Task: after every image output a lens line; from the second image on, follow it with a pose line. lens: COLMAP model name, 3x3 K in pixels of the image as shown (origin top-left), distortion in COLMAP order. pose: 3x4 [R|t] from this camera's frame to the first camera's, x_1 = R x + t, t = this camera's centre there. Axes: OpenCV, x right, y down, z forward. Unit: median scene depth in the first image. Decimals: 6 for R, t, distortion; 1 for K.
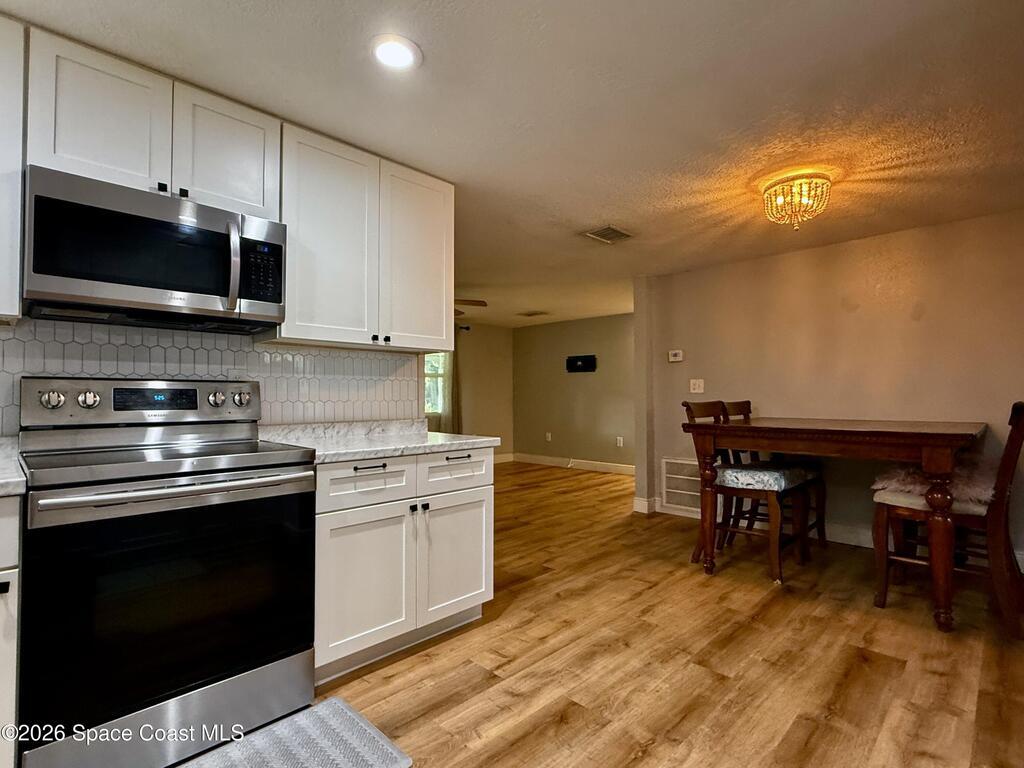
lens RADIAL K [[504.8, 0, 509.4], [0, 504.8, 385.2], [0, 0, 1]] dist [-0.001705, 0.001664]
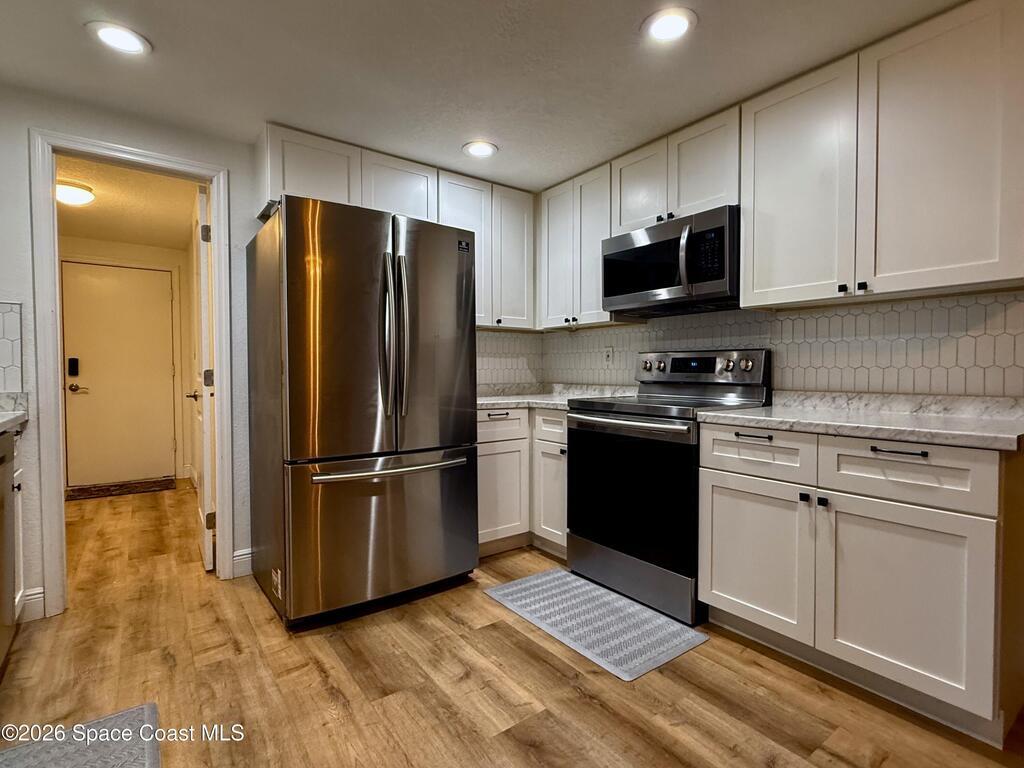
lens RADIAL K [[504.8, 0, 510.7], [0, 504.8, 380.5], [0, 0, 1]] dist [-0.001705, 0.001664]
pose [[-0.146440, 0.026047, -0.988877, 0.691337], [0.024923, 0.999433, 0.022634, 0.024527], [0.988905, -0.021332, -0.147006, 0.661387]]
